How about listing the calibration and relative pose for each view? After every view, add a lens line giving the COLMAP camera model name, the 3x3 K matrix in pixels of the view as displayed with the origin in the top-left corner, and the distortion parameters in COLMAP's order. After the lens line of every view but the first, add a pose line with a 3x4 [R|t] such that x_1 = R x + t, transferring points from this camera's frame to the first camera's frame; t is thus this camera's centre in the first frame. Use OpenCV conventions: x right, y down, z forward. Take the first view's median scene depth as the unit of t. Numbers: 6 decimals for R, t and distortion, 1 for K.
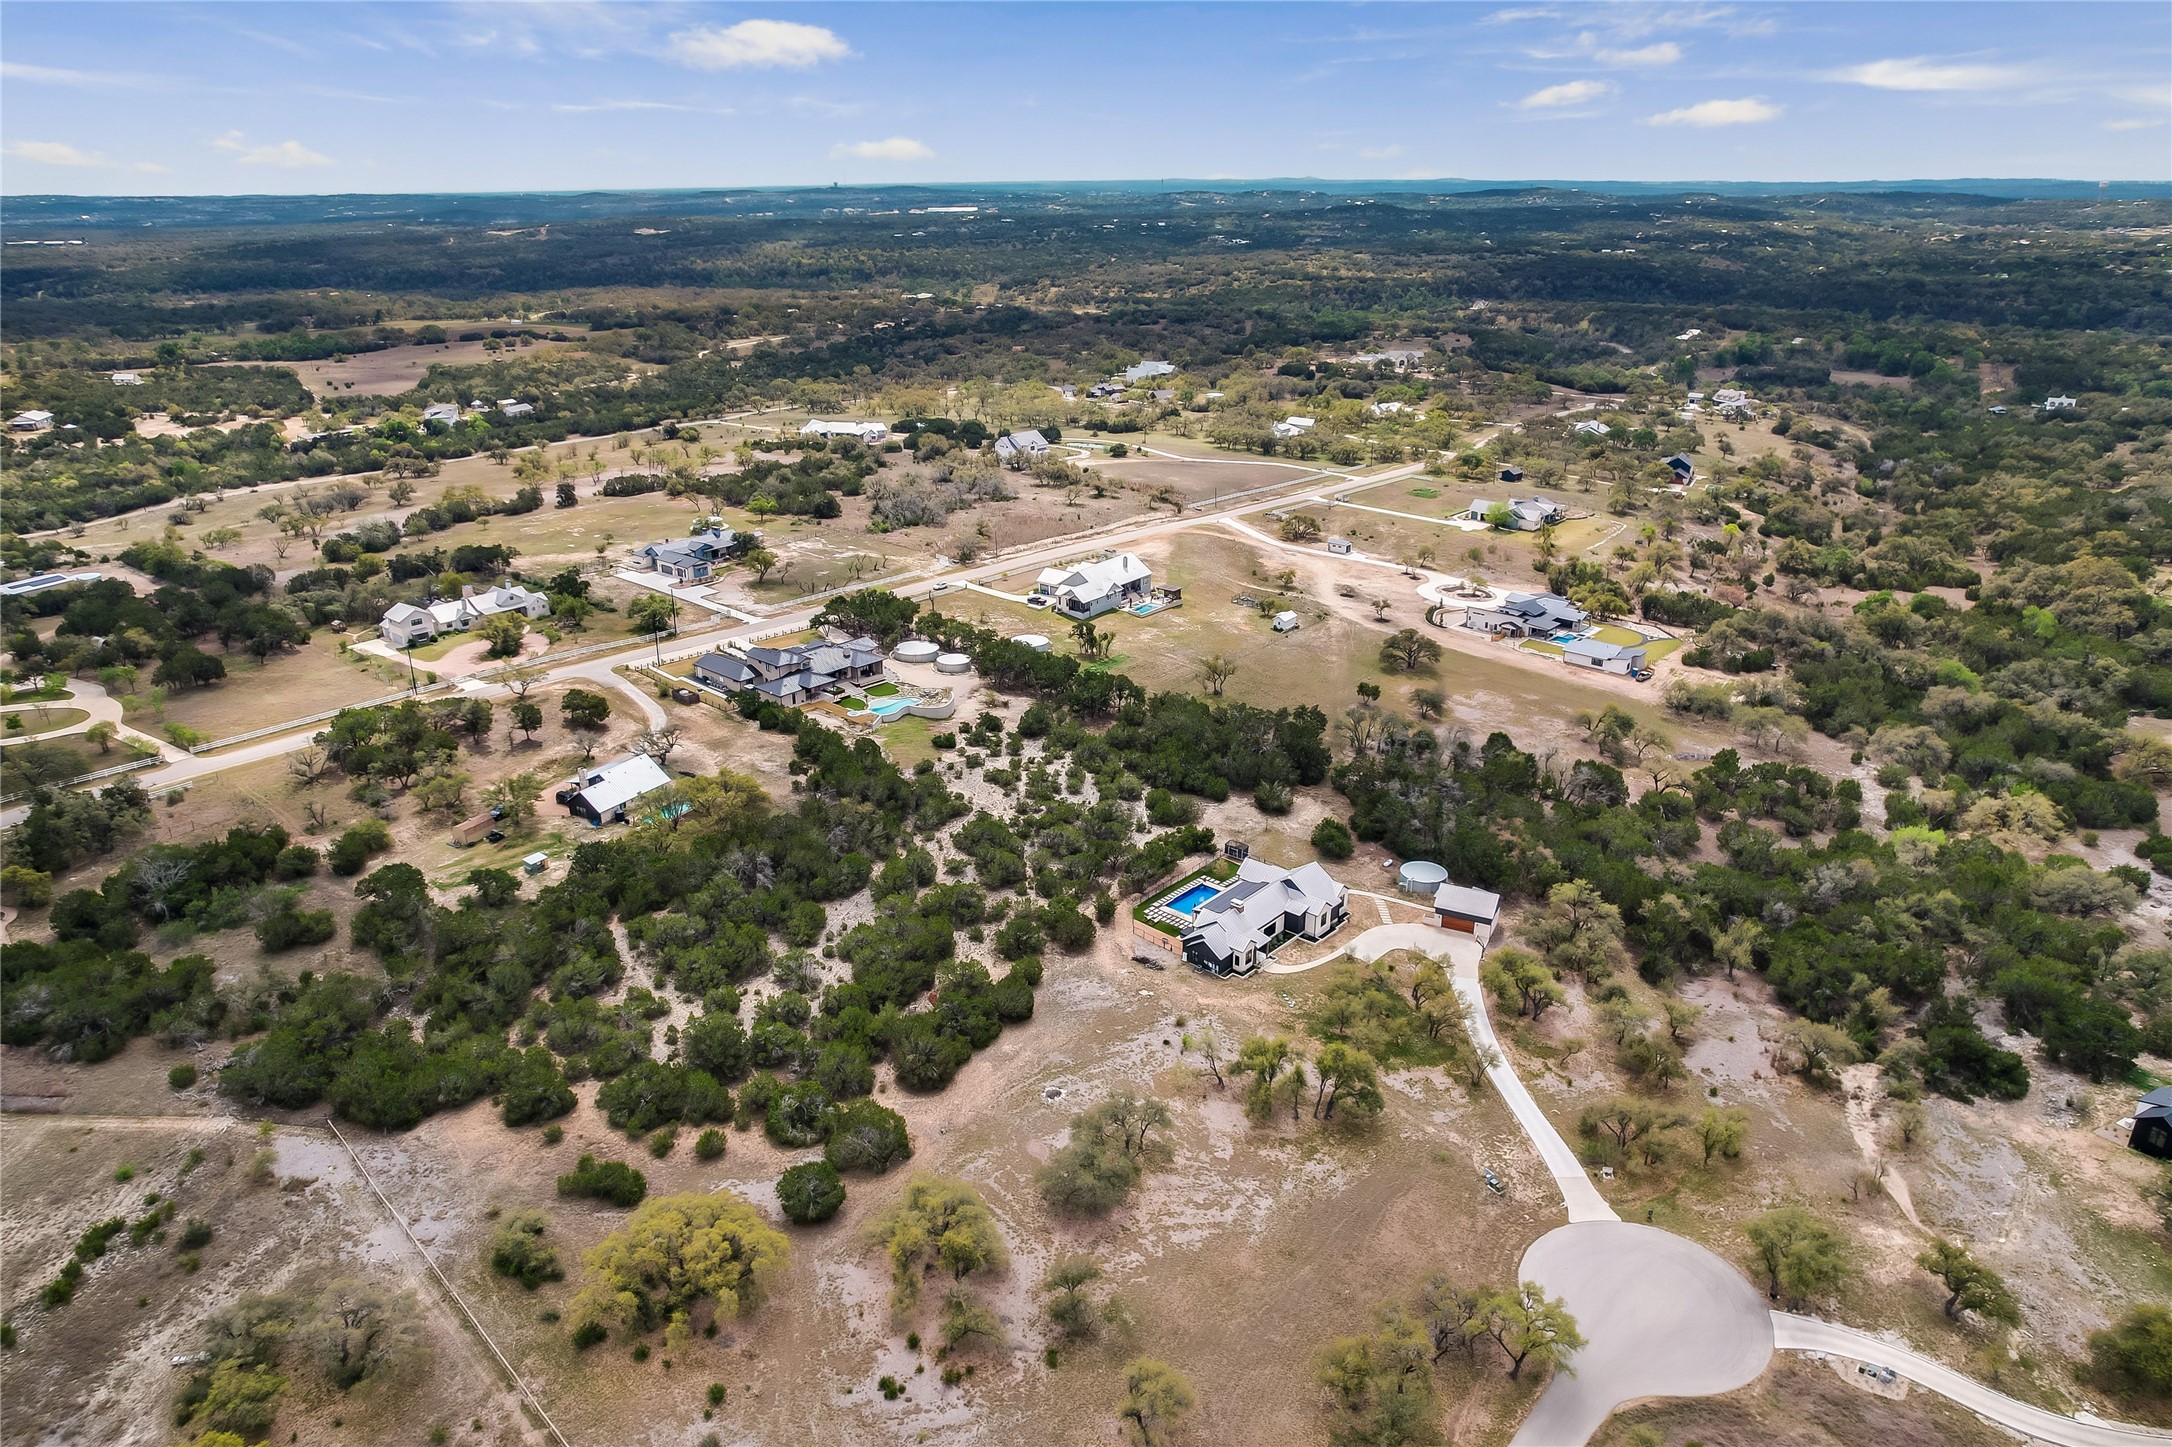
lens RADIAL K [[1420.3, 0, 1083.4], [0, 1420.3, 776.4], [0, 0, 1]] dist [-0.059518, 0.044070]
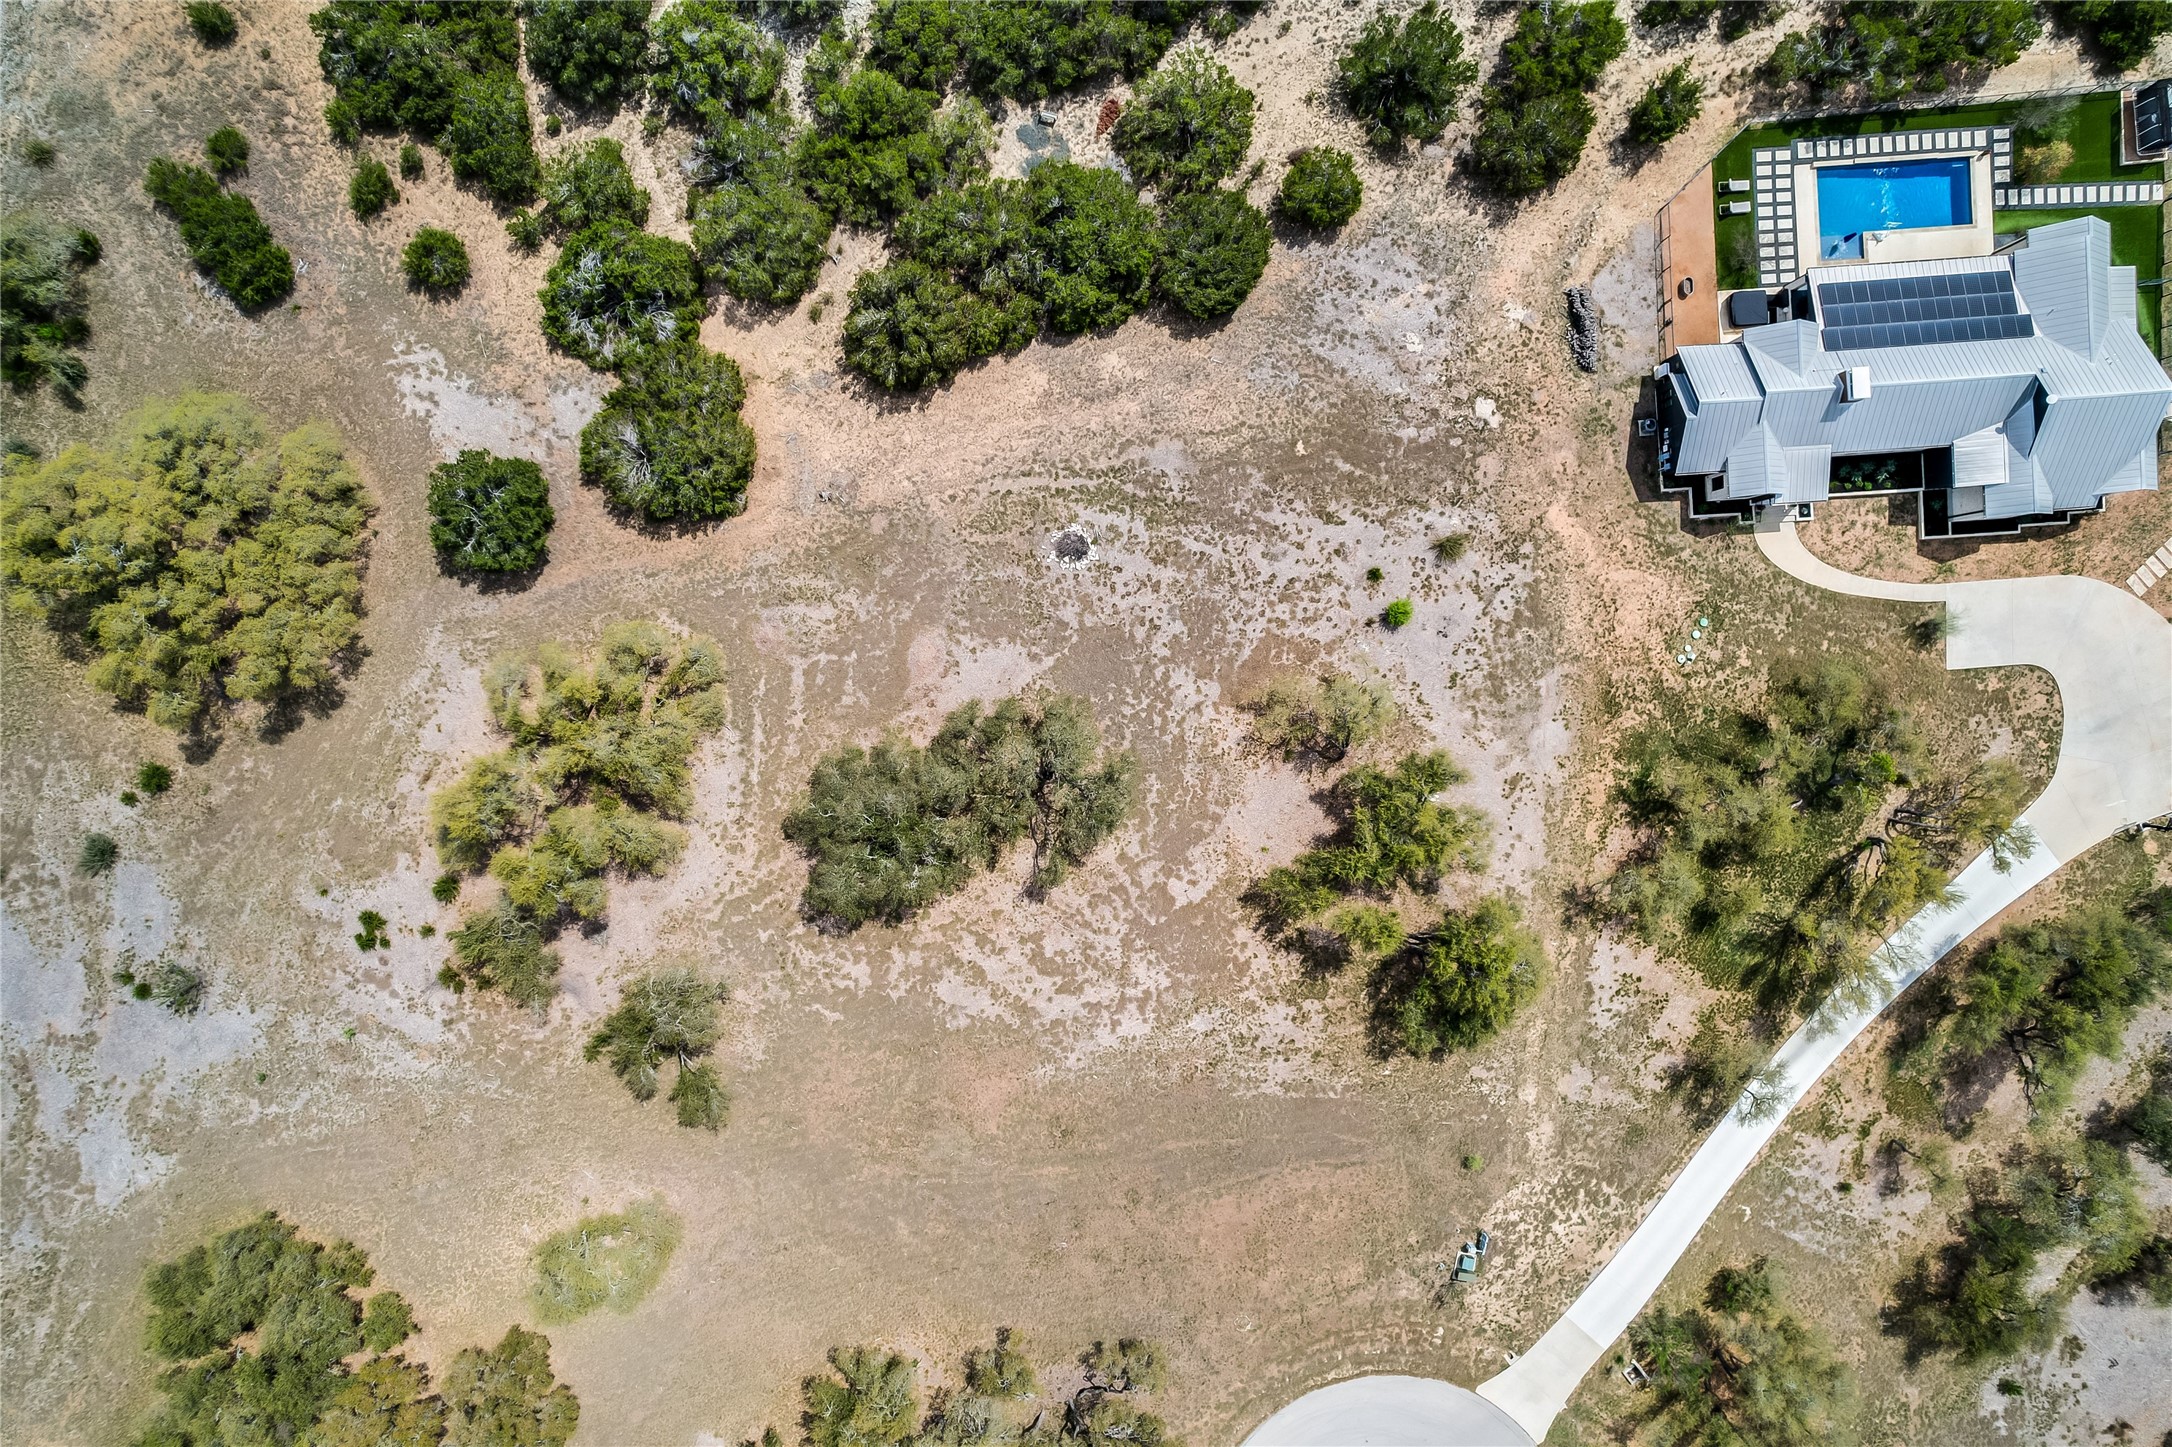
lens RADIAL K [[1408.6, 0, 1087.8], [0, 1408.6, 738.0], [0, 0, 1]] dist [-0.079809, 0.072278]
pose [[0.710145, 0.702705, 0.043596, 0.005758], [-0.292231, 0.237857, 0.926296, -0.149644], [0.640543, -0.670545, 0.374265, 0.523628]]
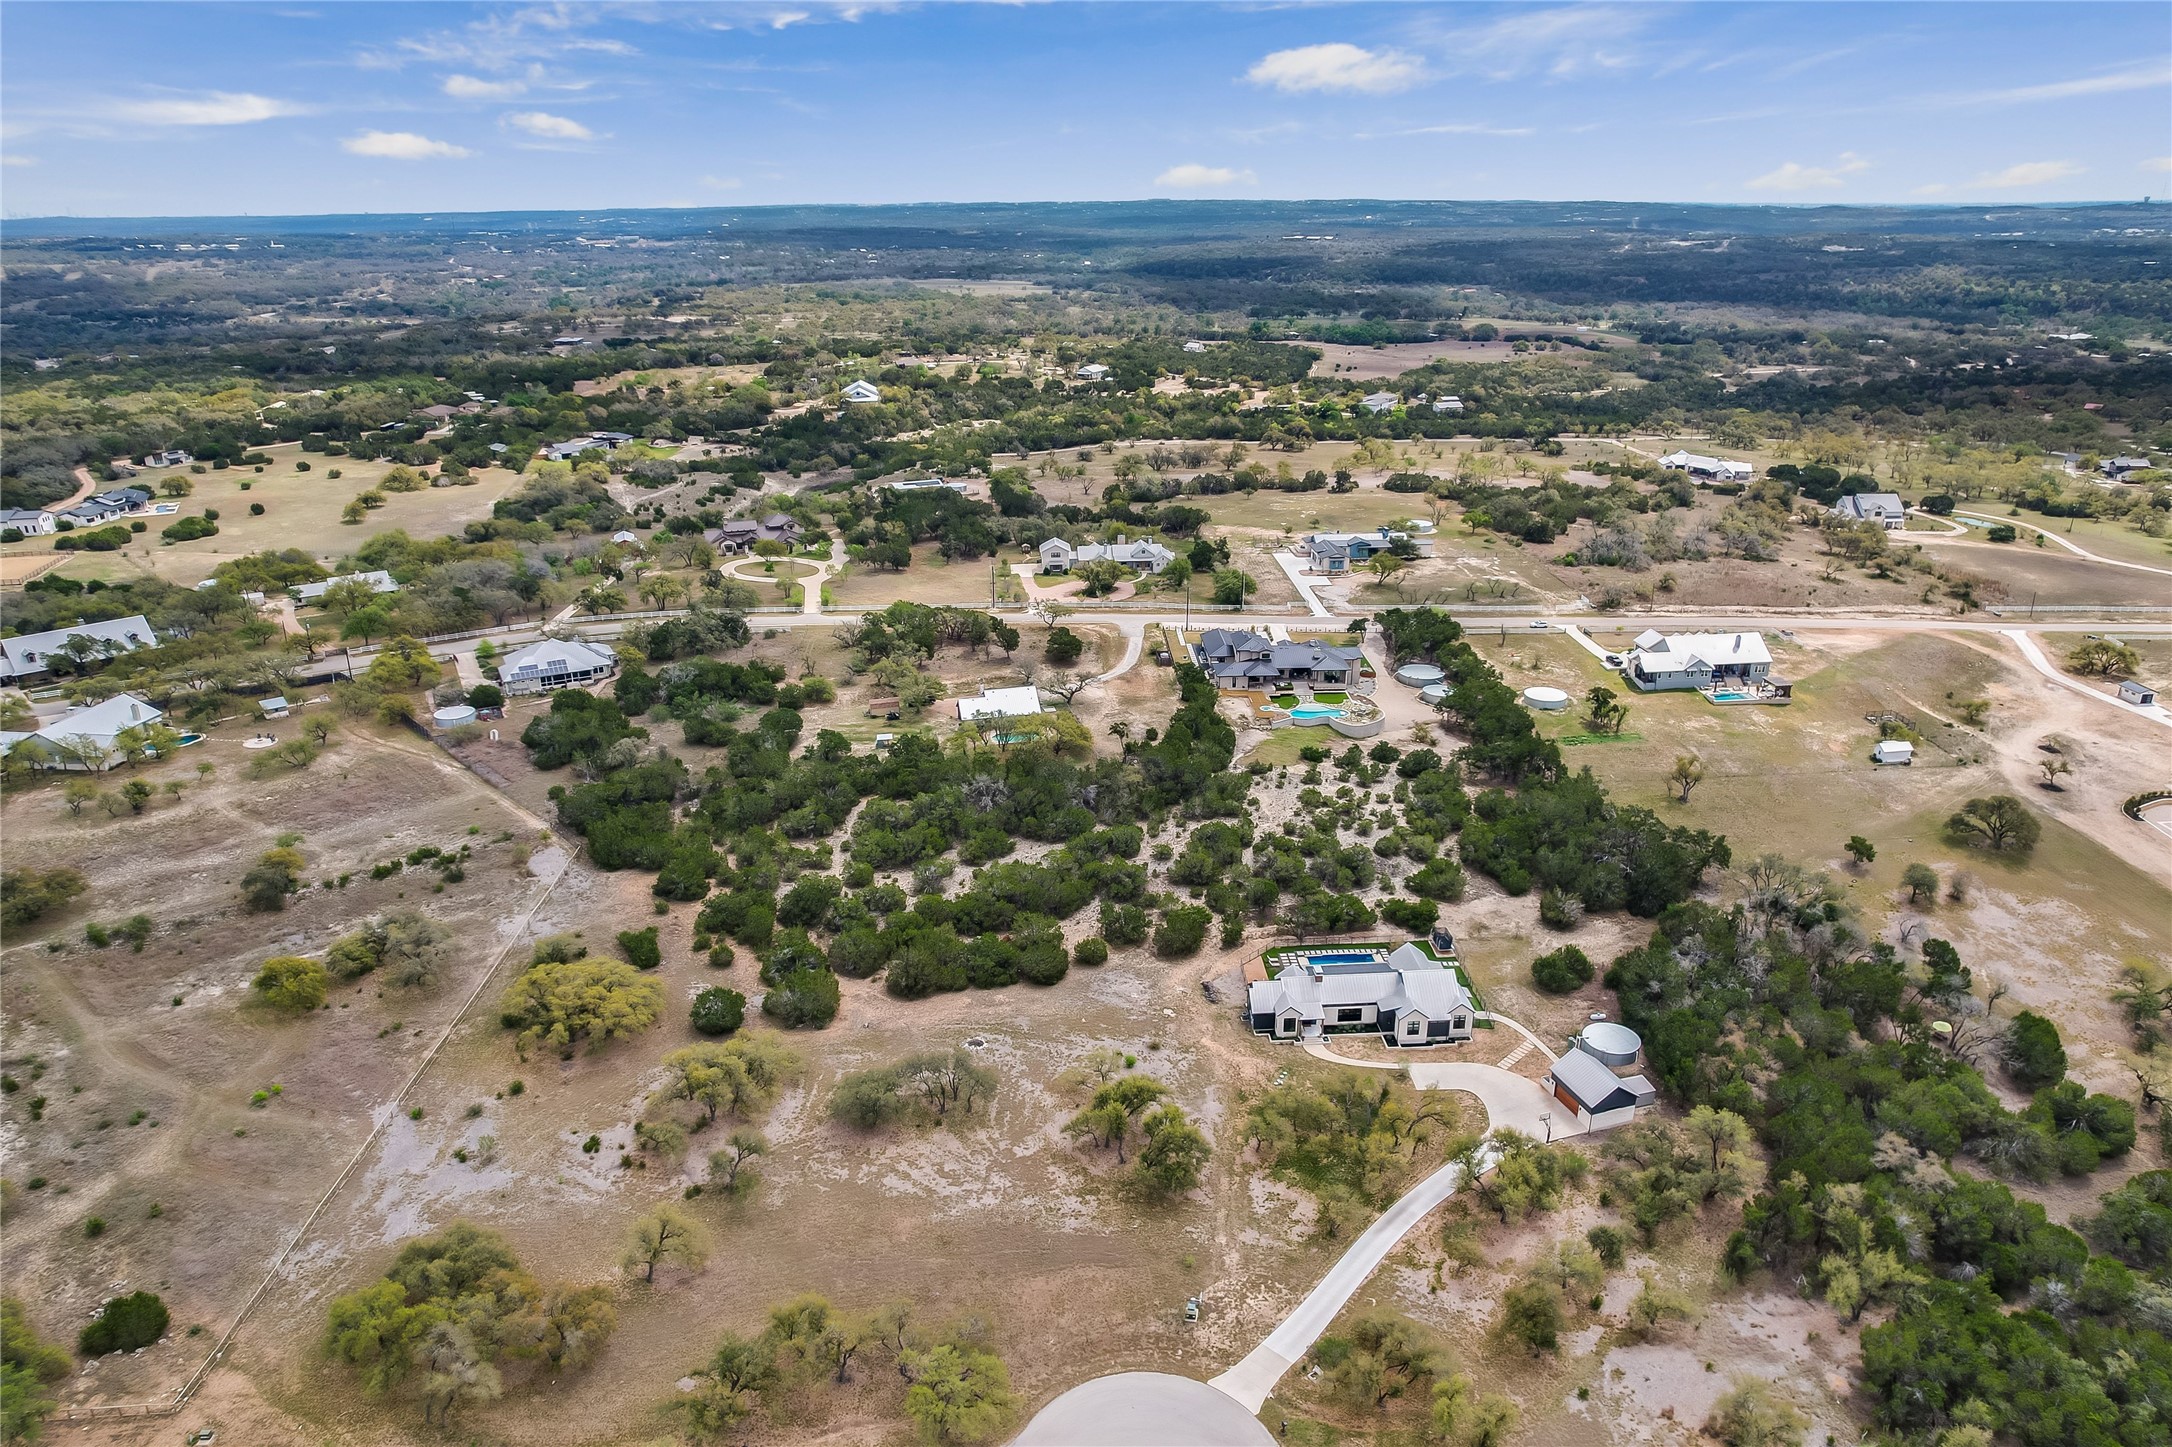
lens RADIAL K [[1447.6, 0, 1089.3], [0, 1447.6, 729.6], [0, 0, 1]] dist [-0.079427, 0.070820]
pose [[0.704761, 0.249283, -0.664206, 0.478187], [-0.275906, 0.958839, 0.067110, -0.068653], [0.653596, 0.135962, 0.744531, 0.142358]]
